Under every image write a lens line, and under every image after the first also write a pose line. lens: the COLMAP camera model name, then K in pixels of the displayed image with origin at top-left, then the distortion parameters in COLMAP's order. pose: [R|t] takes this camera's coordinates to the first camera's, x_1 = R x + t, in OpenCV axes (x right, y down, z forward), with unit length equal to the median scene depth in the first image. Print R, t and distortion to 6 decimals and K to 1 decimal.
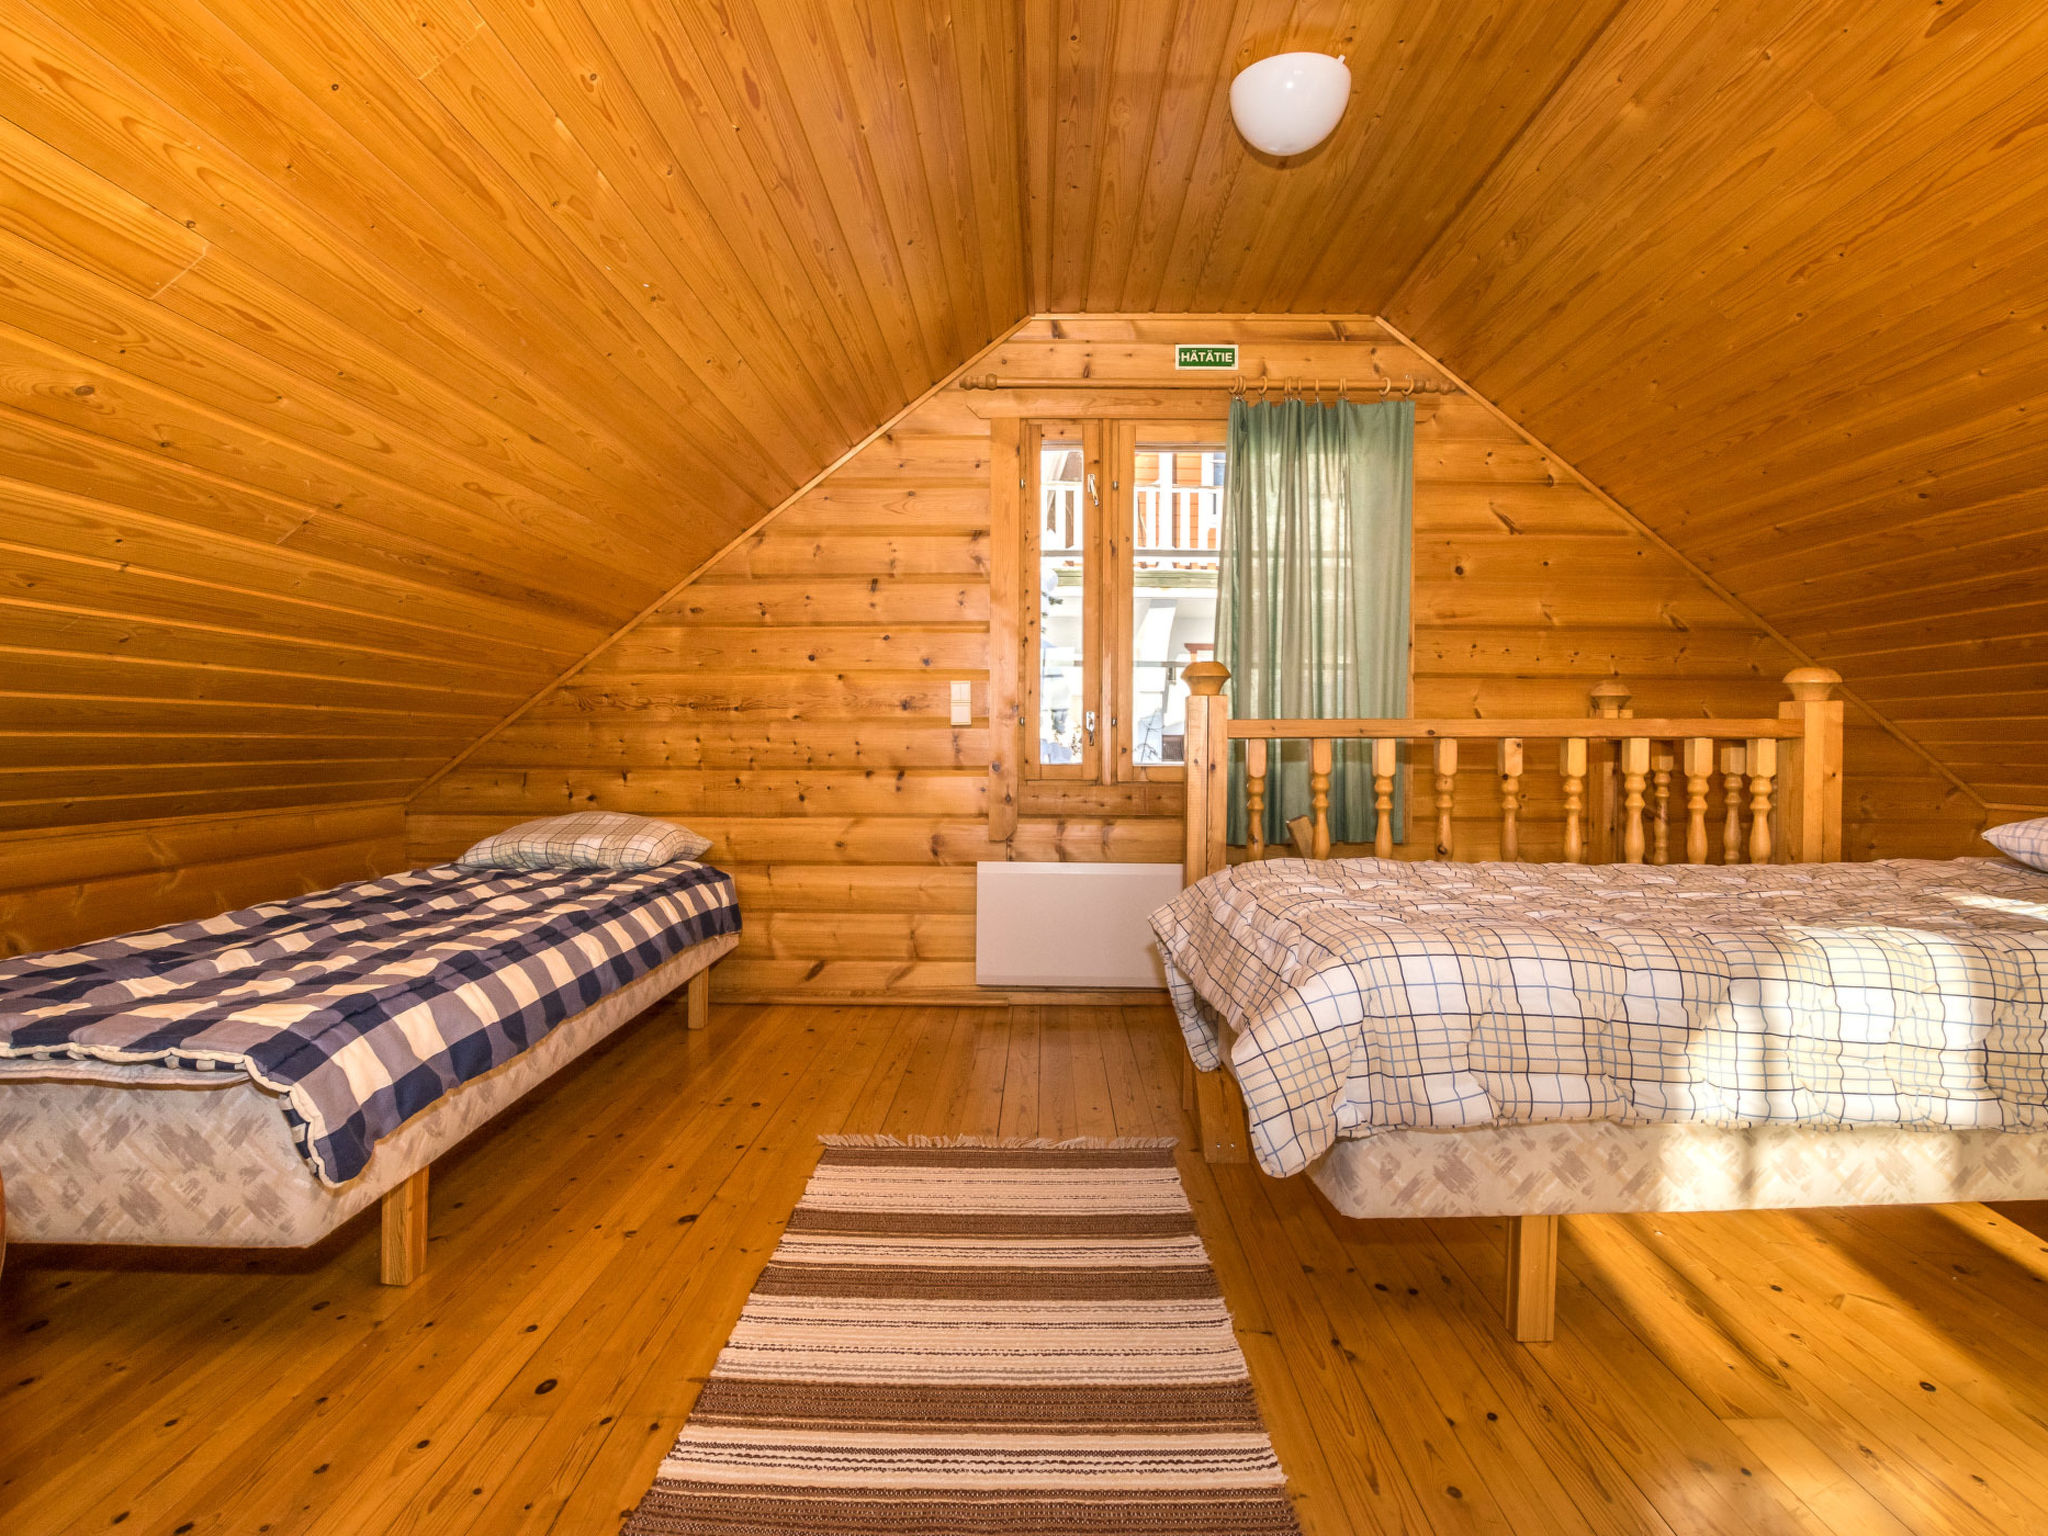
lens RADIAL K [[989.1, 0, 1026.0], [0, 989.1, 765.6], [0, 0, 1]] dist [-0.033071, 0.000657]
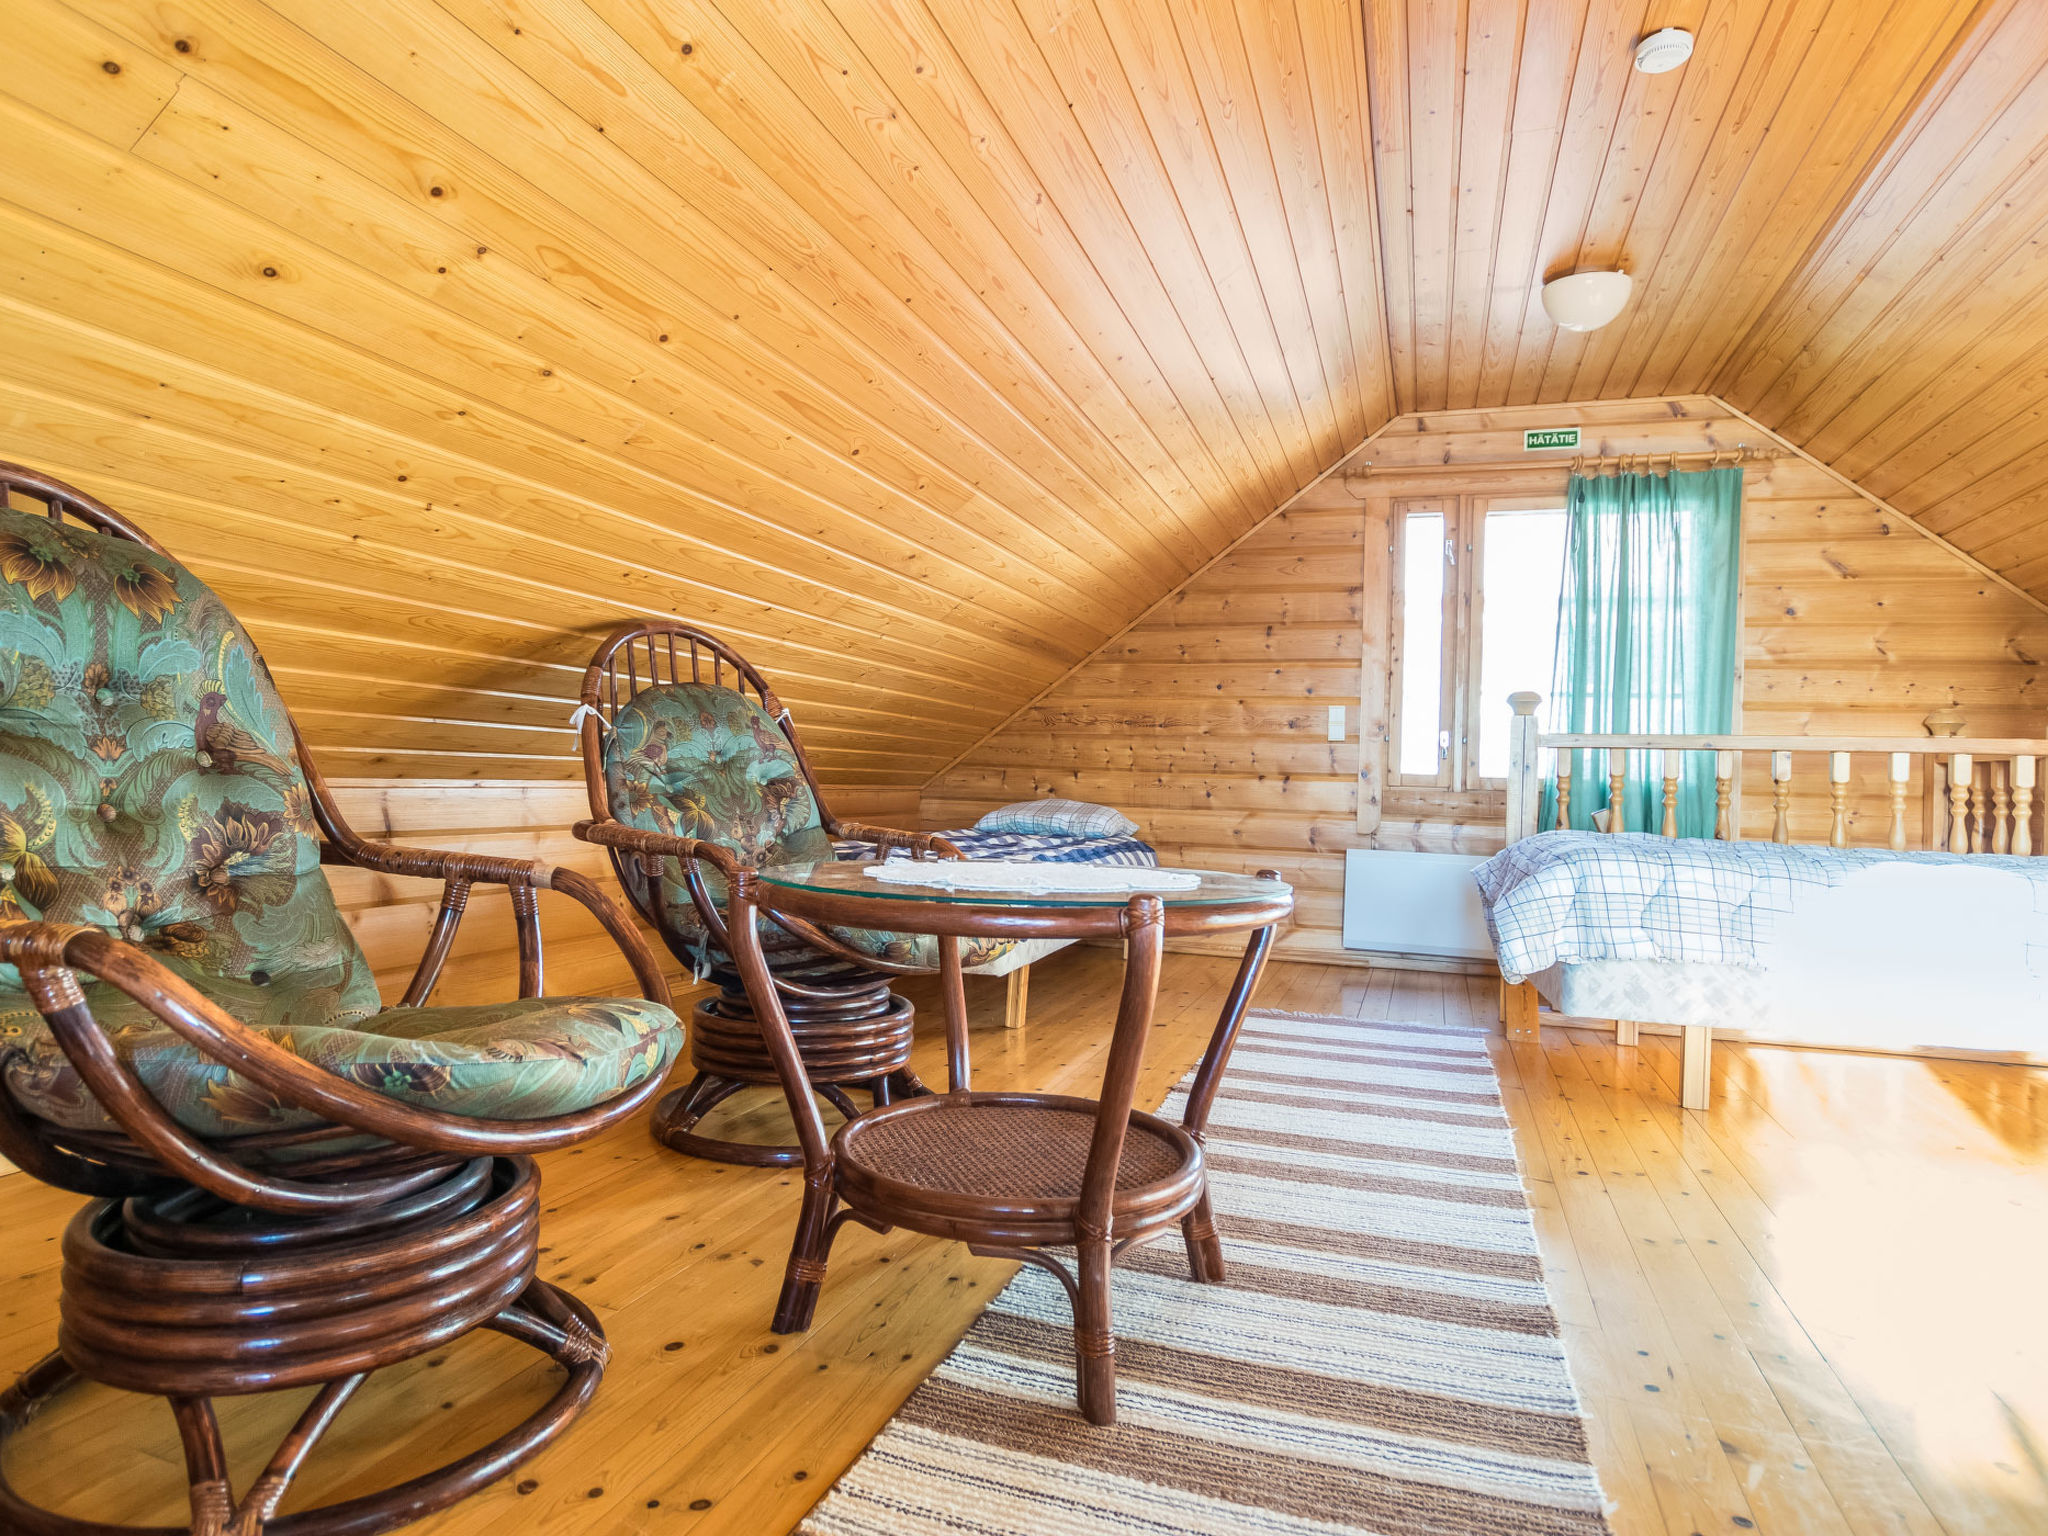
lens RADIAL K [[1218.1, 0, 1030.4], [0, 1218.1, 756.3], [0, 0, 1]] dist [-0.018674, 0.003720]
pose [[0.953648, 0.020300, -0.300239, 0.028266], [-0.036394, 0.998179, -0.048110, 0.067201], [0.298715, 0.056807, 0.952650, -0.591949]]
